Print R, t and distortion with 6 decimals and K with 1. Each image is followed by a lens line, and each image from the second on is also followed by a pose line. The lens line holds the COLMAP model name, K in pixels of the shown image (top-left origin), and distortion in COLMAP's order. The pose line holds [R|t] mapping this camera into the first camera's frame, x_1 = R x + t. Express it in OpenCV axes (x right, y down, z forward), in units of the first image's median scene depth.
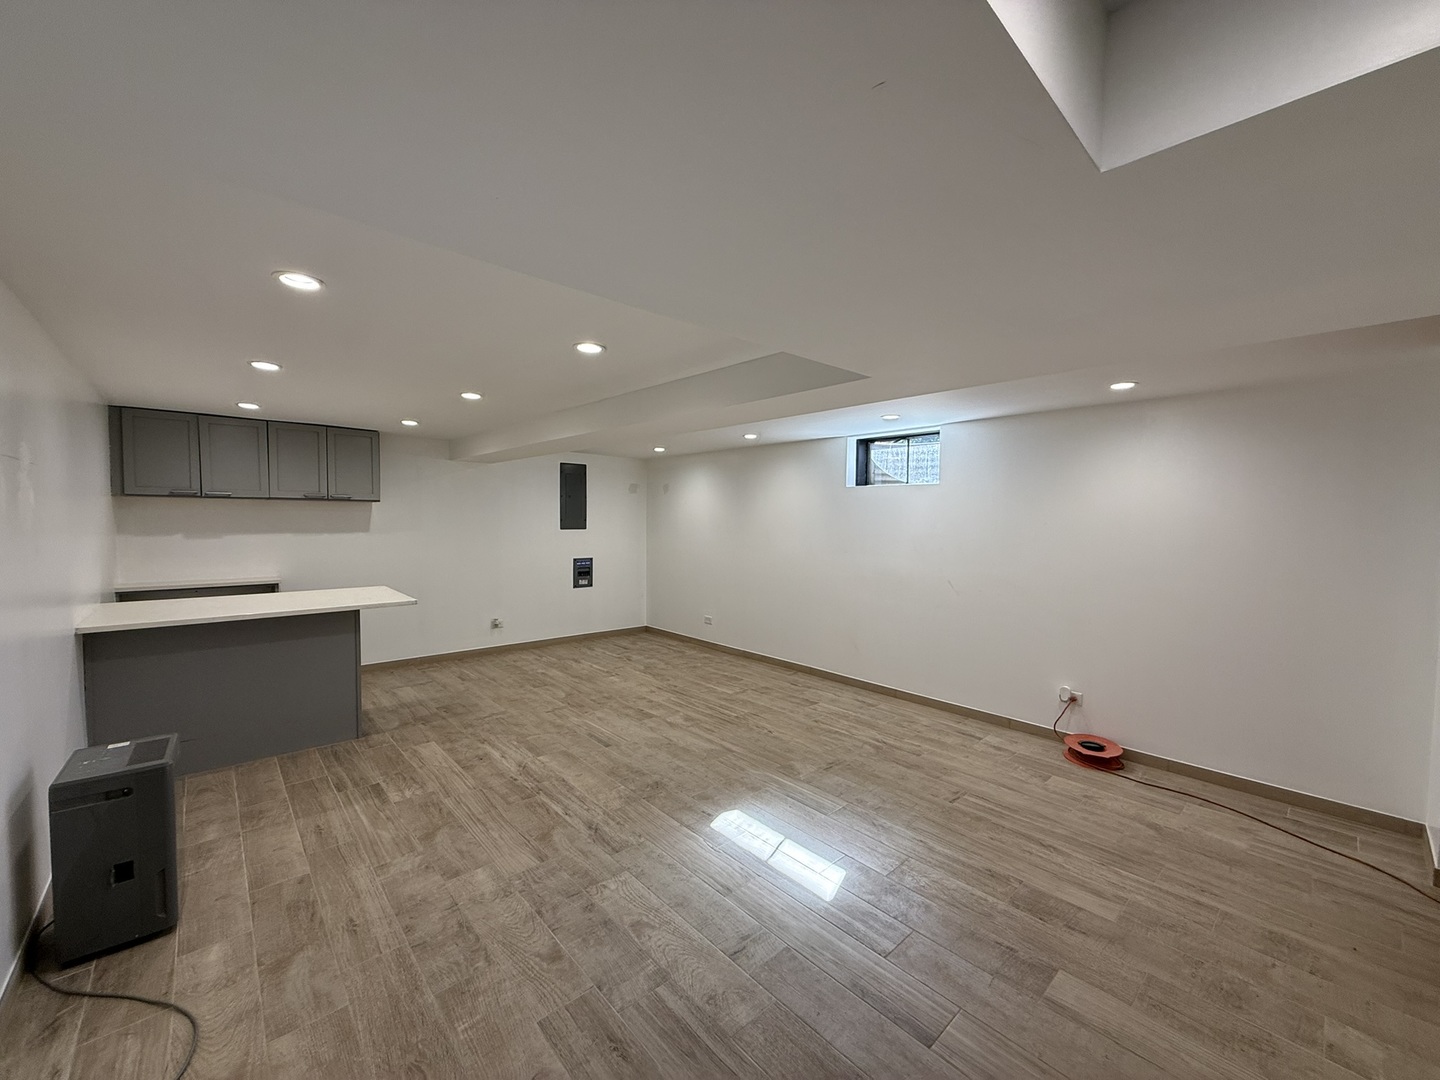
lens RADIAL K [[571.2, 0, 716.7], [0, 571.2, 542.2], [0, 0, 1]] dist [0.002407, 0.000181]
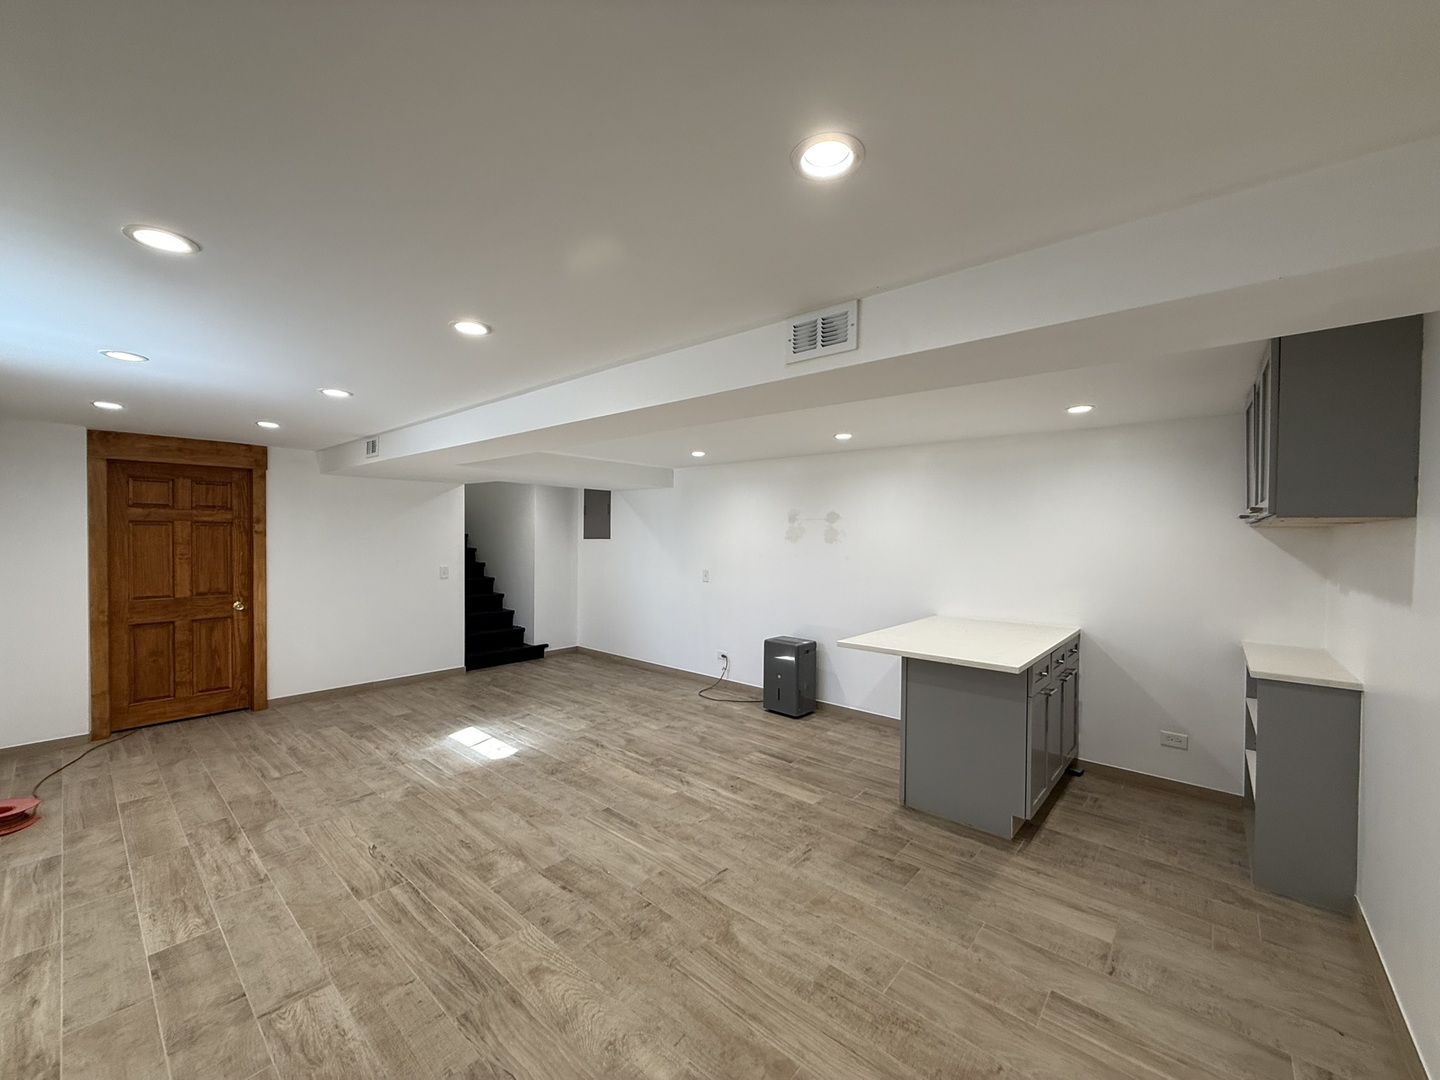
lens RADIAL K [[571.2, 0, 716.7], [0, 571.2, 542.2], [0, 0, 1]] dist [0.002407, 0.000181]
pose [[-0.992575, -0.018553, -0.120213, -0.254123], [-0.025430, 0.998111, 0.055924, -0.094955], [0.118948, 0.058566, -0.991172, 1.919682]]
